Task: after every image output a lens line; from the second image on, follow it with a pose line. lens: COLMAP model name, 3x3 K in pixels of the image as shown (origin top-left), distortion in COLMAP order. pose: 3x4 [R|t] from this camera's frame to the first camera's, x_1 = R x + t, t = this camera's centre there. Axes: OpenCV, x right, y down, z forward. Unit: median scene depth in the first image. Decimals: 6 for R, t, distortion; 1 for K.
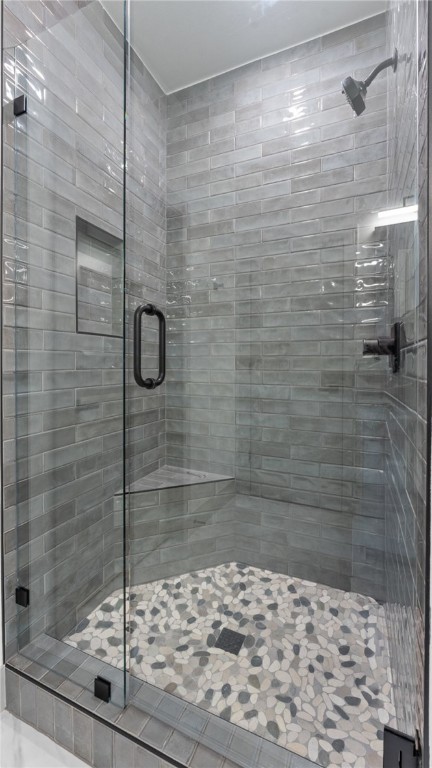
lens RADIAL K [[323.6, 0, 217.5], [0, 323.6, 362.9], [0, 0, 1]] dist [-0.003069, -0.000382]
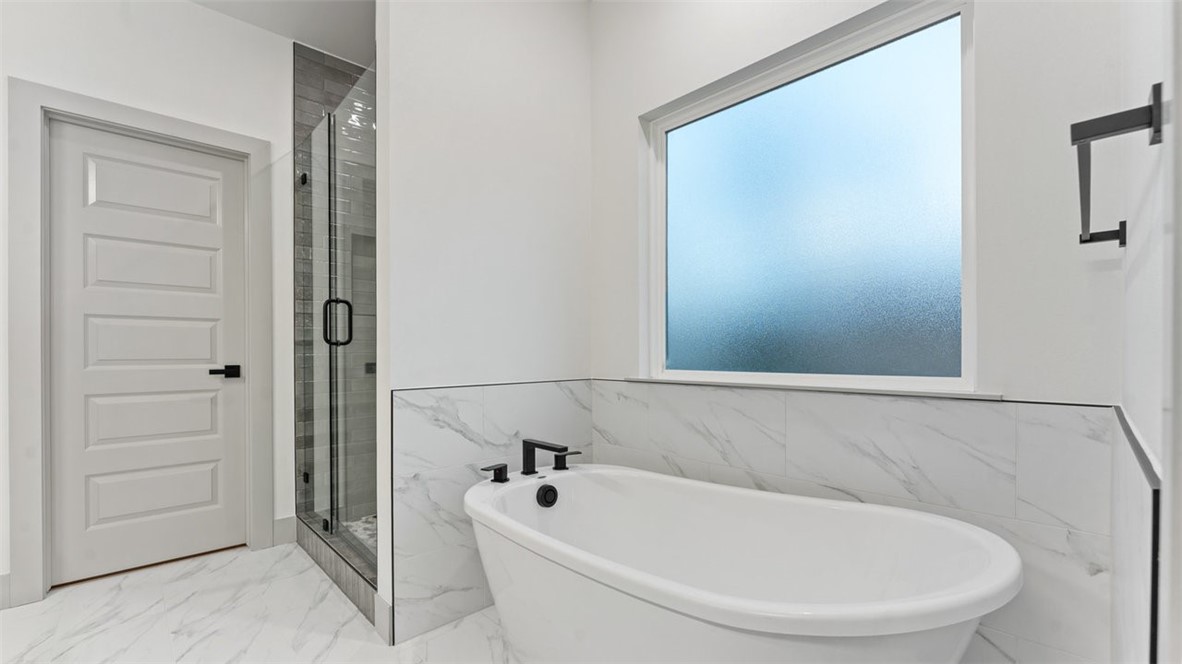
lens RADIAL K [[496.5, 0, 589.1], [0, 496.5, 356.0], [0, 0, 1]] dist [0.000351, 0.000366]
pose [[0.926476, -0.011700, -0.376171, 1.668445], [0.007960, 0.999902, -0.011496, 0.146470], [0.376269, 0.007656, 0.926479, -0.791736]]
